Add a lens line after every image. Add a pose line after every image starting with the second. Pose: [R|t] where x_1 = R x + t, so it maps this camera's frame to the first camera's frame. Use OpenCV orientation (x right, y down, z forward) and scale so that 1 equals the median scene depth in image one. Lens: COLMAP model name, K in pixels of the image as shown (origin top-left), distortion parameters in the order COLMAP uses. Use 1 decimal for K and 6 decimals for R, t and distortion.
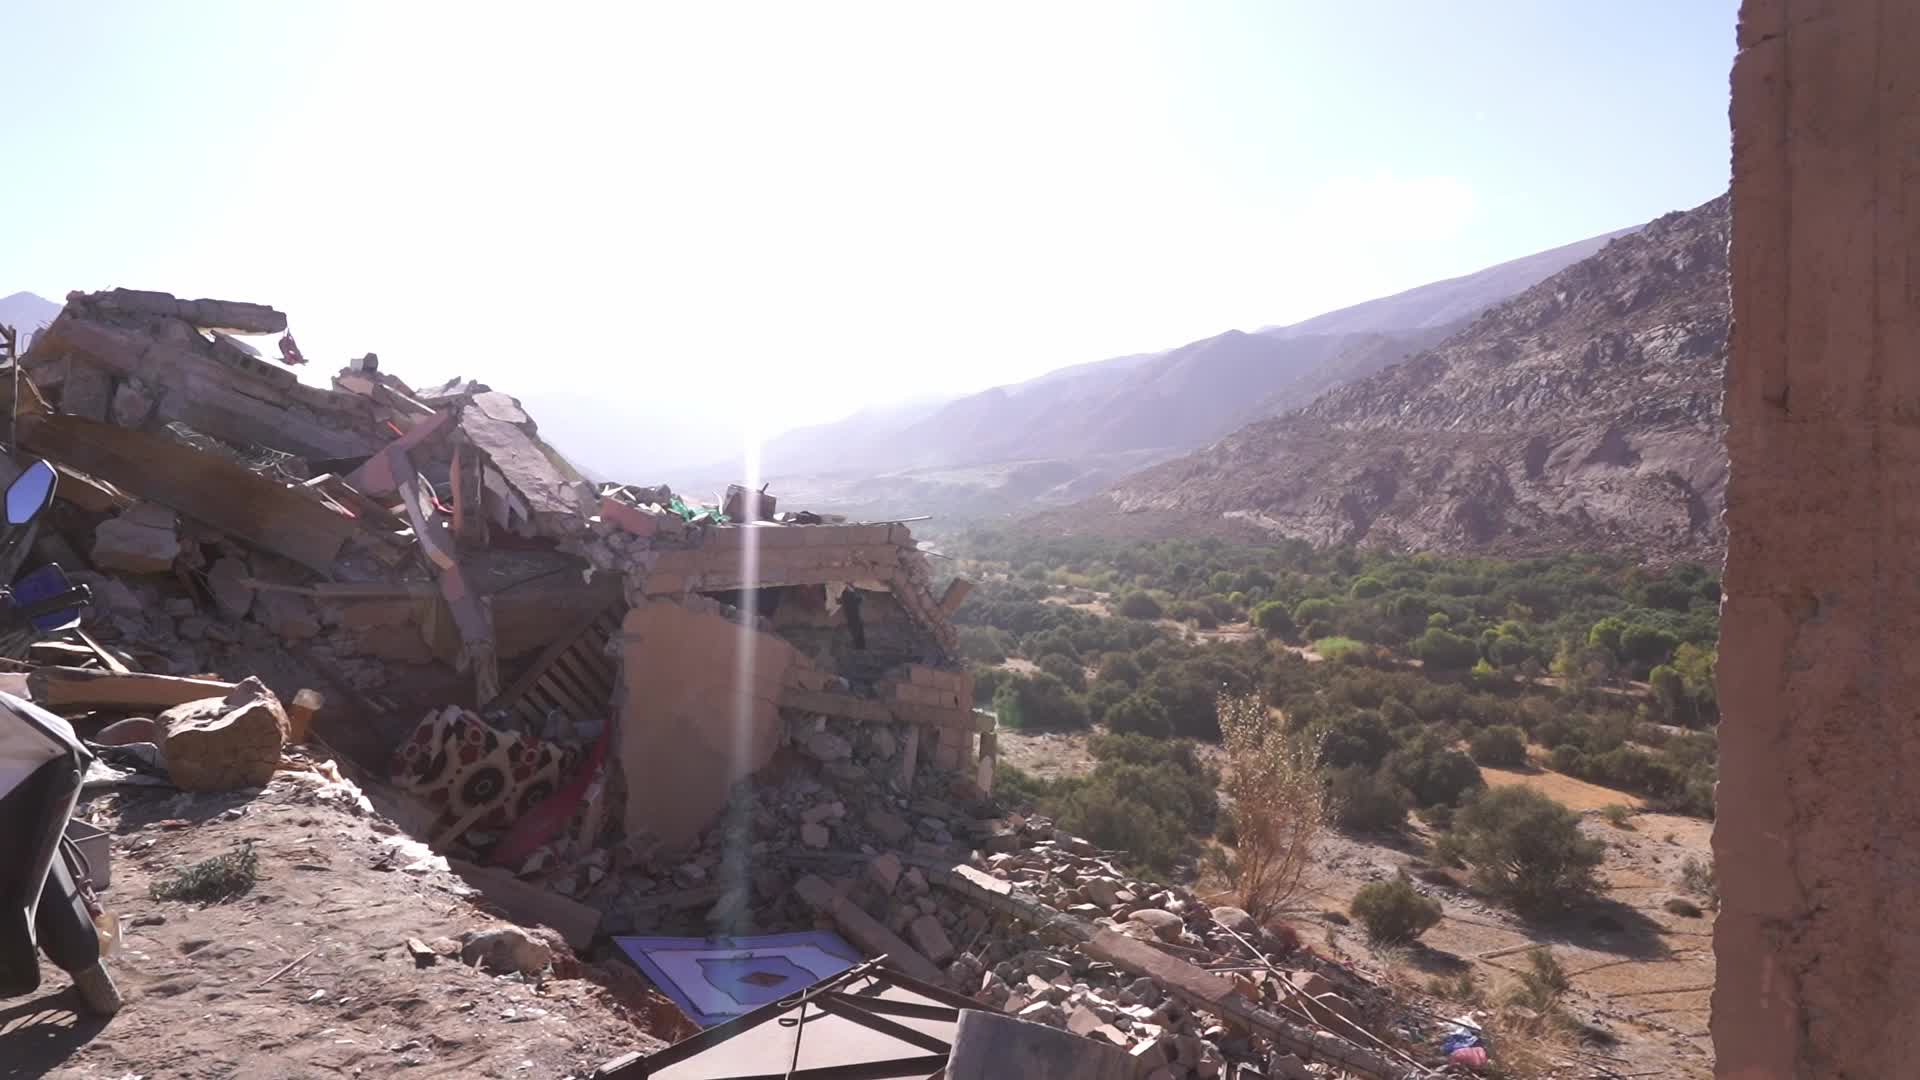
lens RADIAL K [[1330.0, 0, 938.5], [0, 1330.0, 541.5], [0, 0, 1]] dist [-0.004344, 0.010498]
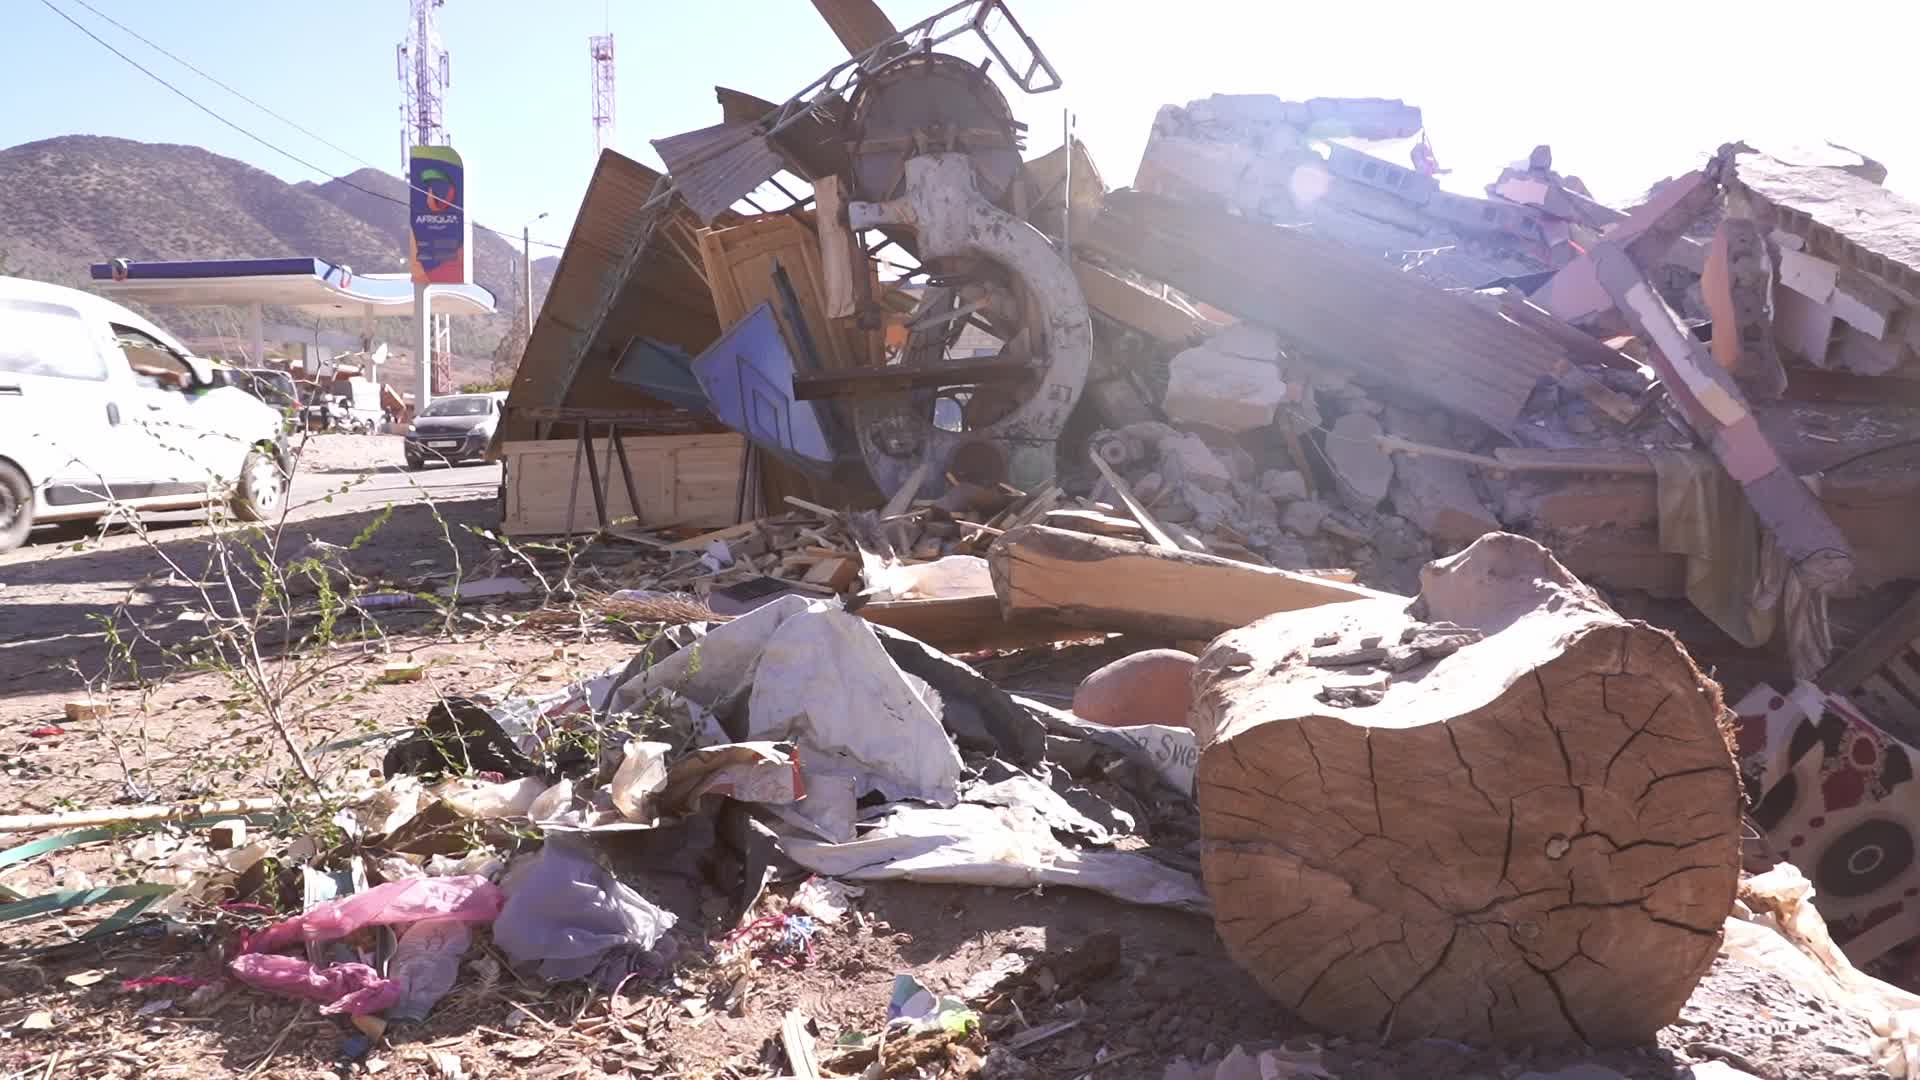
lens RADIAL K [[1330.0, 0, 938.5], [0, 1330.0, 541.5], [0, 0, 1]] dist [-0.004344, 0.010498]
pose [[0.712828, 0.013664, -0.701206, -0.069895], [0.006223, 0.999648, 0.025806, 0.016547], [0.701312, -0.022759, 0.712491, 0.124006]]
